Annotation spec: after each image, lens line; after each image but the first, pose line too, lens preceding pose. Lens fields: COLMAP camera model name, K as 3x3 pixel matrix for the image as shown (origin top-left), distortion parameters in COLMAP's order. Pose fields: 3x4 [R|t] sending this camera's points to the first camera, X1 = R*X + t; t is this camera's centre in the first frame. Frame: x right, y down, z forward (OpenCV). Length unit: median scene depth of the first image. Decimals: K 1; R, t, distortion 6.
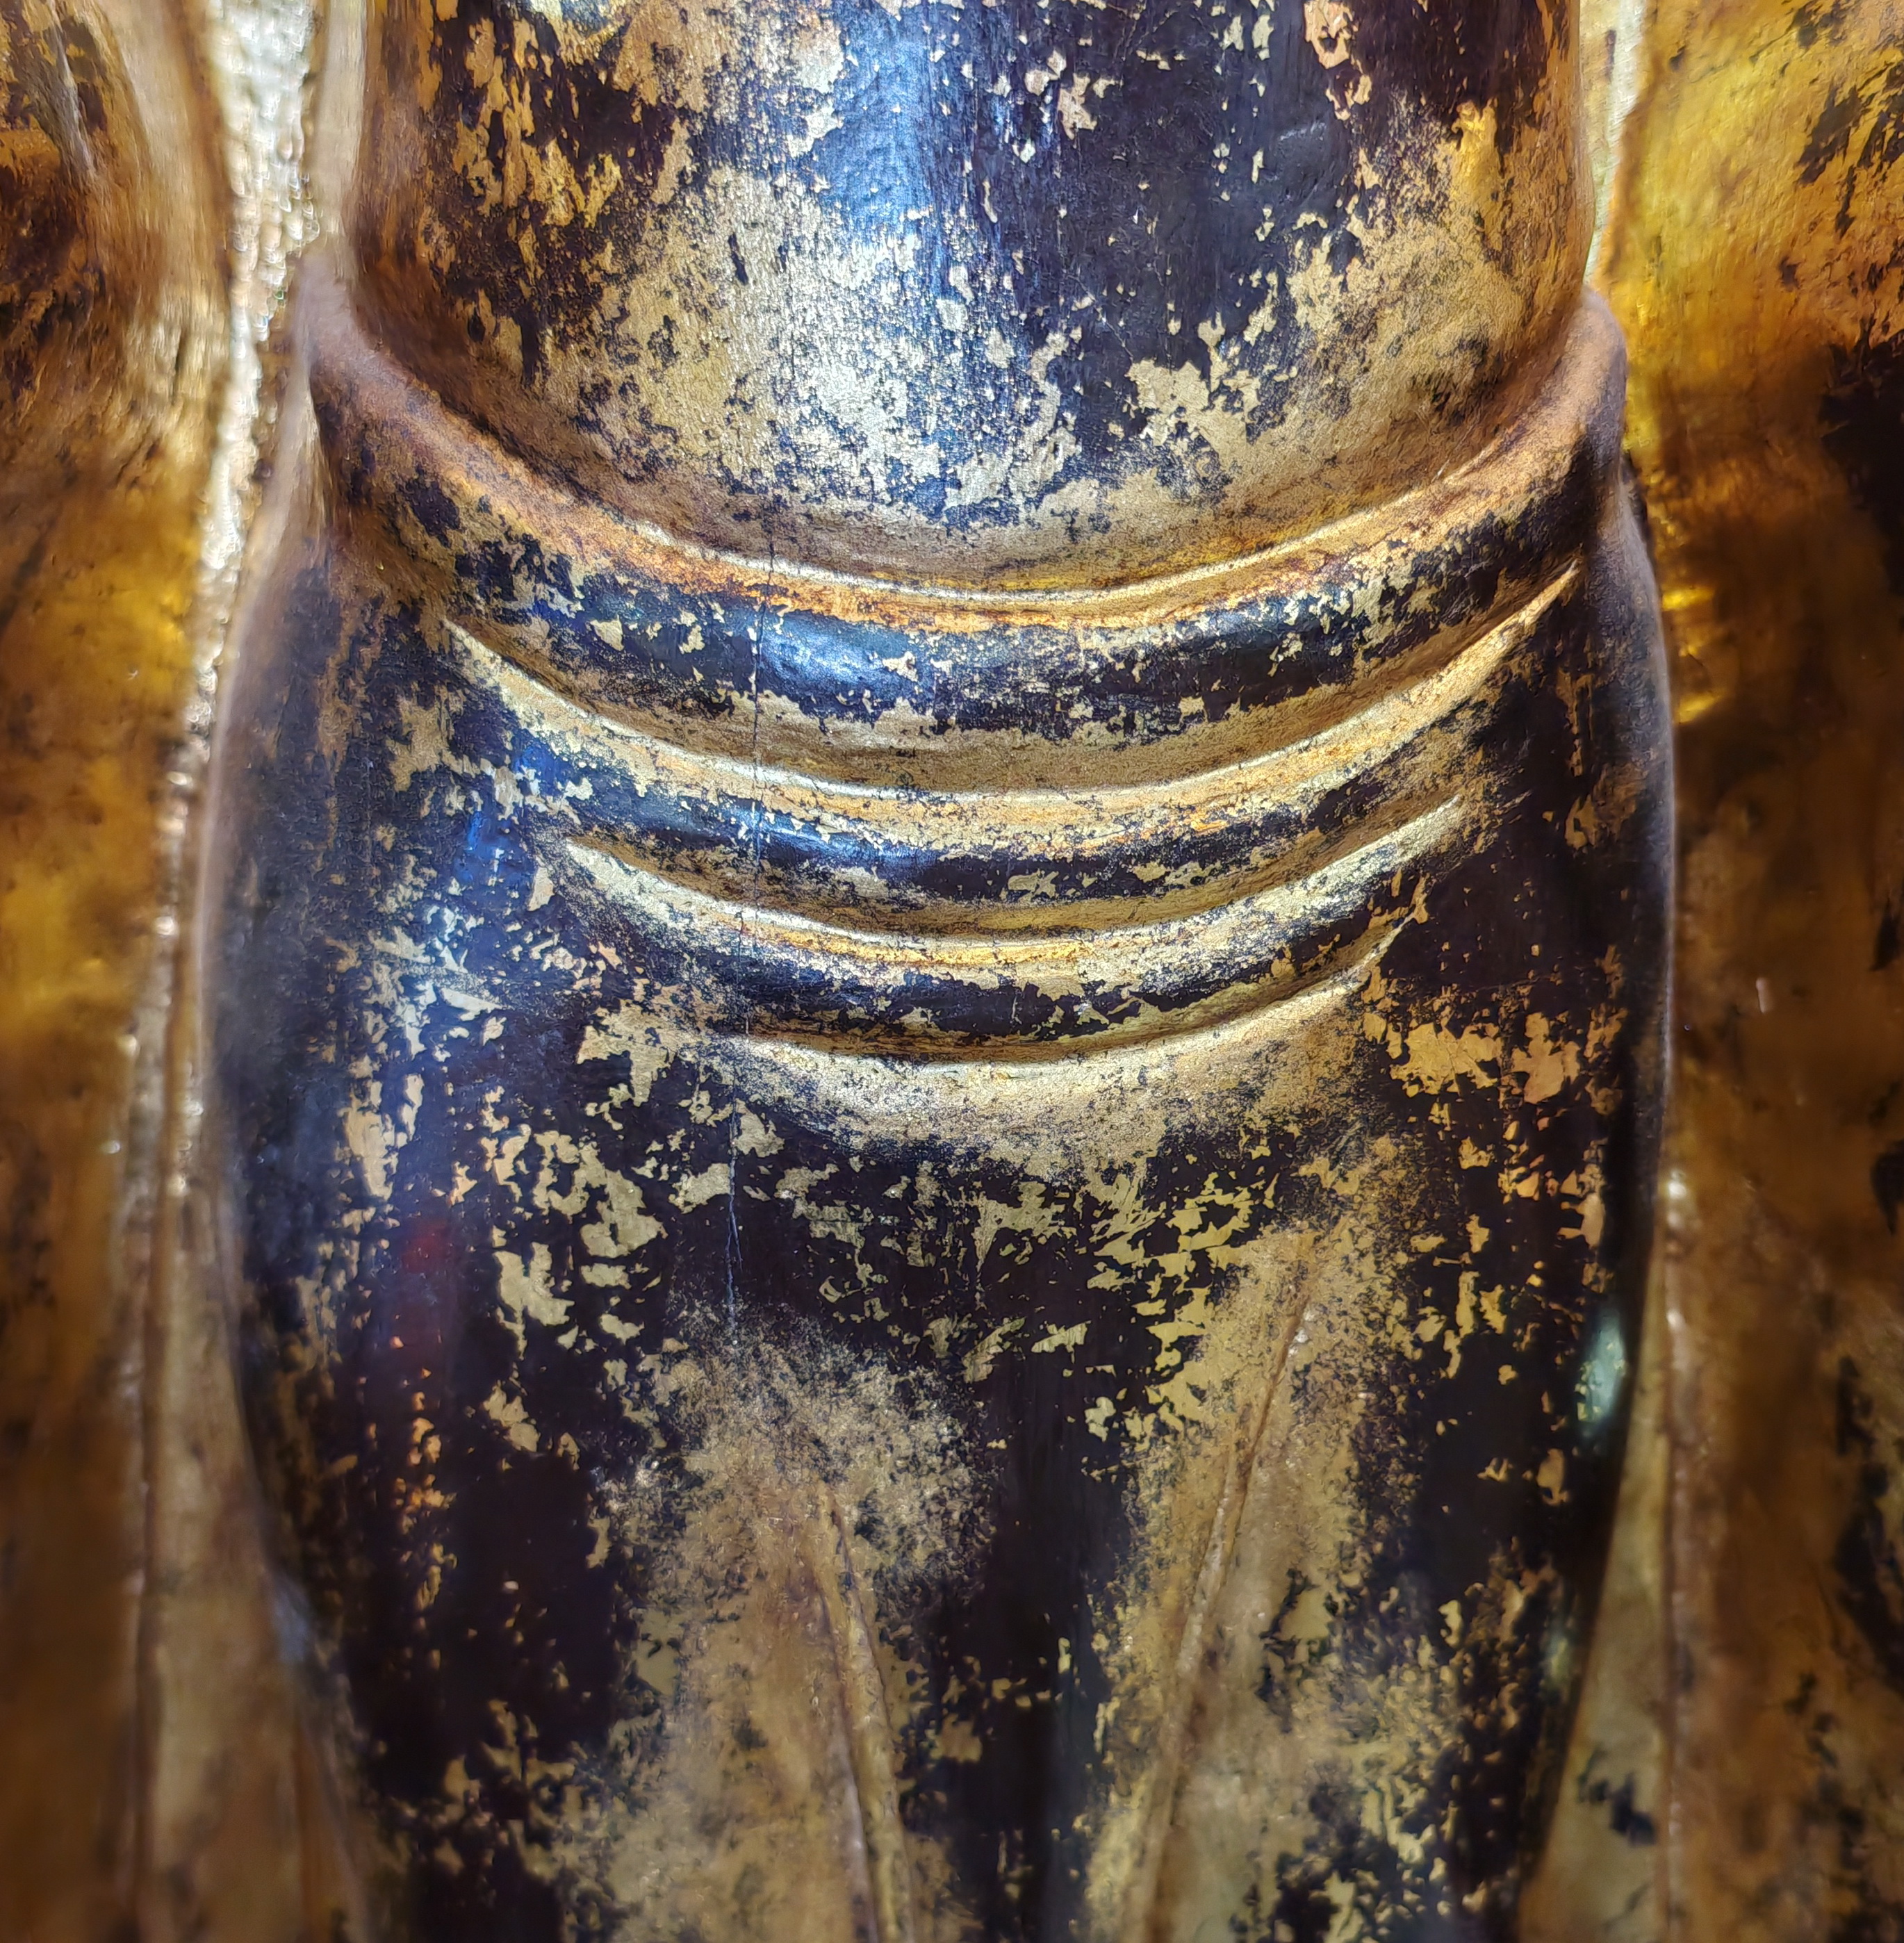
lens RADIAL K [[2331.5, 0, 963.9], [0, 2331.5, 1049.0], [0, 0, 1]] dist [0.151683, -0.514522]
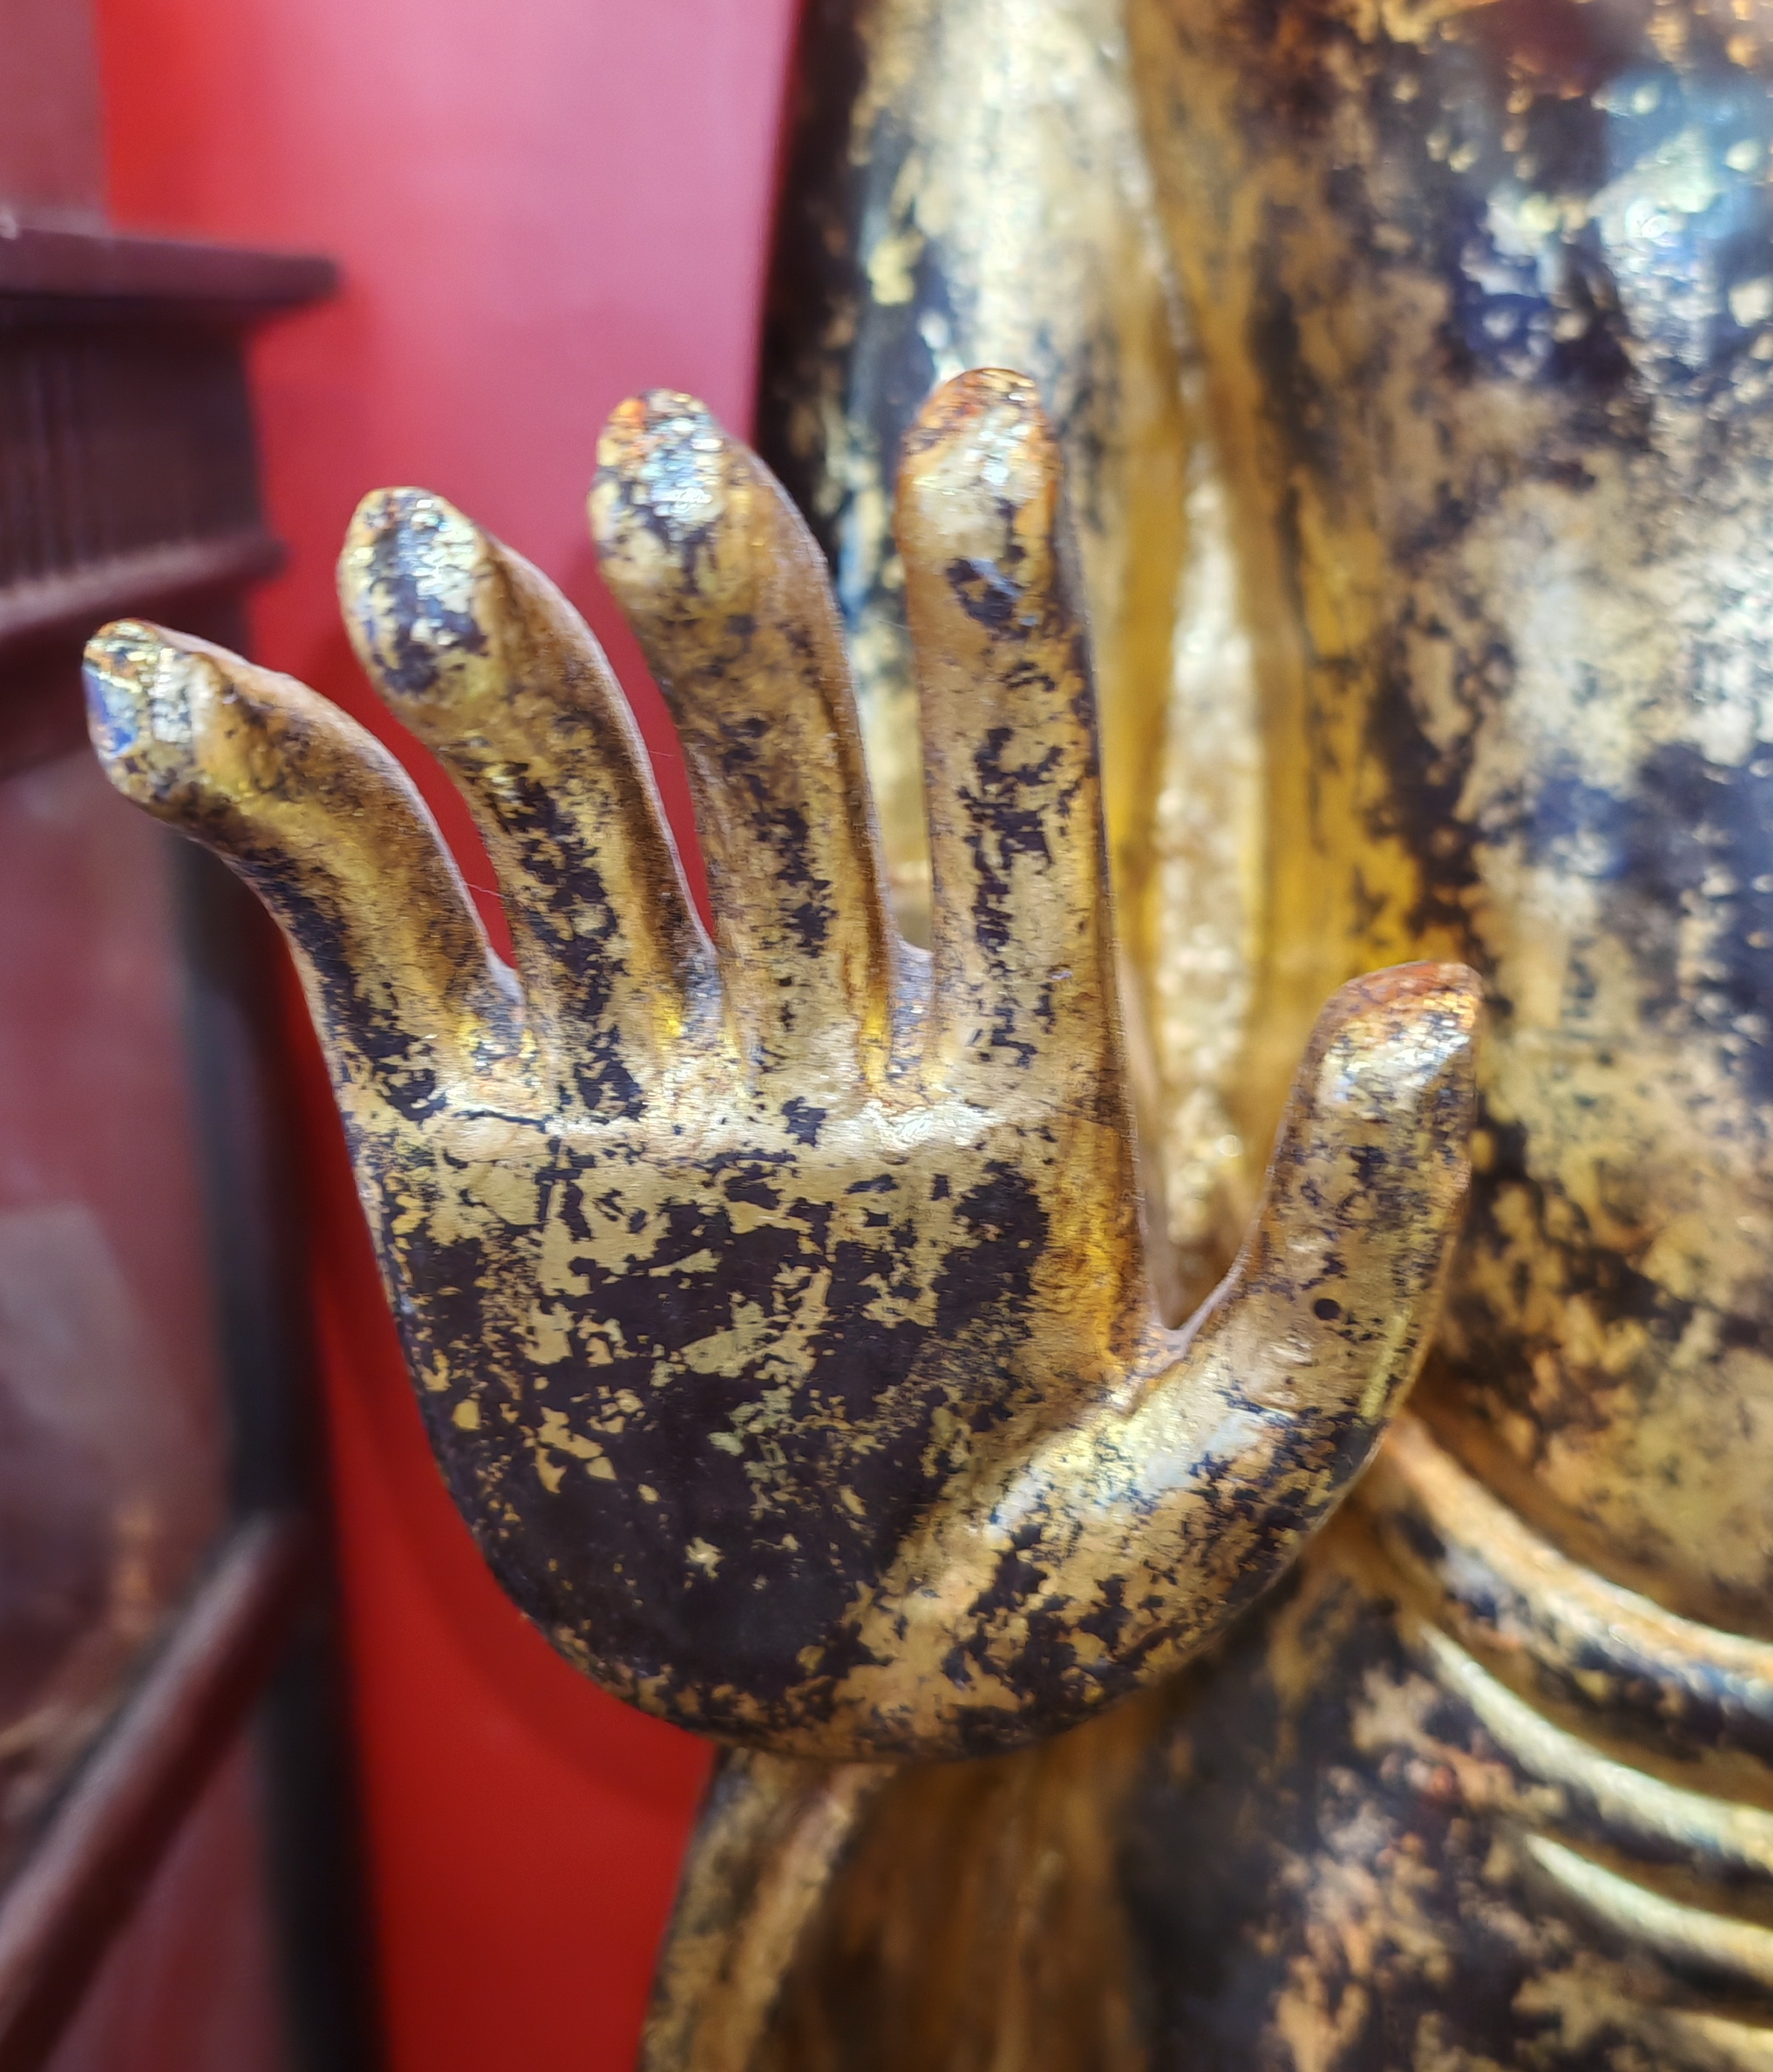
lens RADIAL K [[2511.5, 0, 890.0], [0, 2511.5, 964.7], [0, 0, 1]] dist [0.117618, -0.374393]
pose [[0.985503, 0.032540, -0.166507, -0.276481], [-0.045503, 0.996172, -0.074635, -0.394058], [0.163441, 0.081130, 0.983212, -0.294943]]
